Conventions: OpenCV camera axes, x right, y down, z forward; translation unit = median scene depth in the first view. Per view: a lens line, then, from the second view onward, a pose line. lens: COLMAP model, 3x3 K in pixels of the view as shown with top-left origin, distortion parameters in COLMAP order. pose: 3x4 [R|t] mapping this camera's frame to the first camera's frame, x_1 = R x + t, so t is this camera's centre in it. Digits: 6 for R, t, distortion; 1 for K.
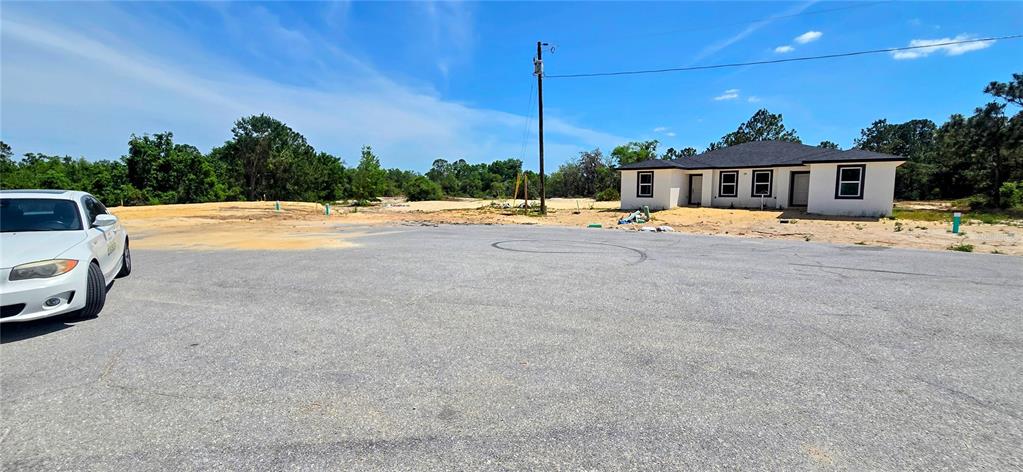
lens RADIAL K [[424.0, 0, 565.0], [0, 424.0, 296.2], [0, 0, 1]] dist [0.001505, 0.000100]
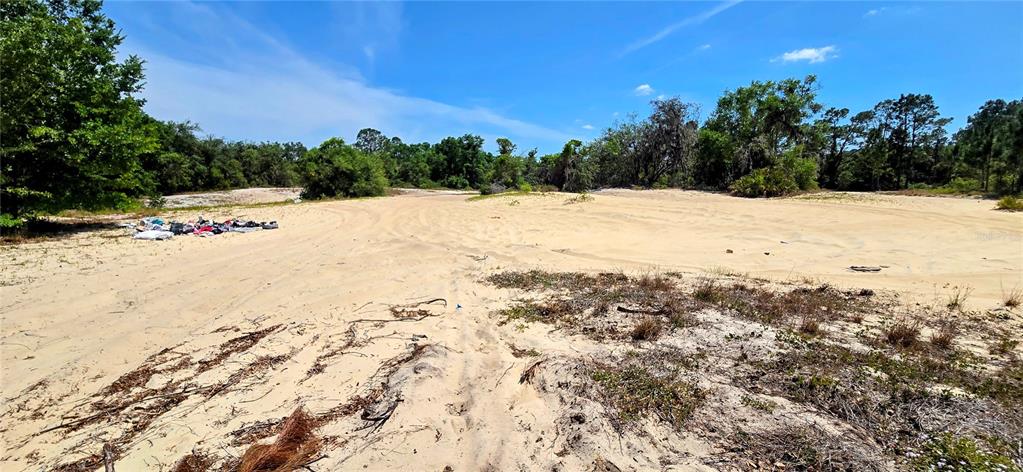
lens RADIAL K [[424.0, 0, 516.5], [0, 424.0, 235.6], [0, 0, 1]] dist [0.001505, 0.000100]
pose [[0.997554, -0.007037, 0.069544, -0.167601], [0.014940, 0.993393, -0.113789, -0.122211], [-0.068284, 0.114550, 0.991068, 0.515740]]
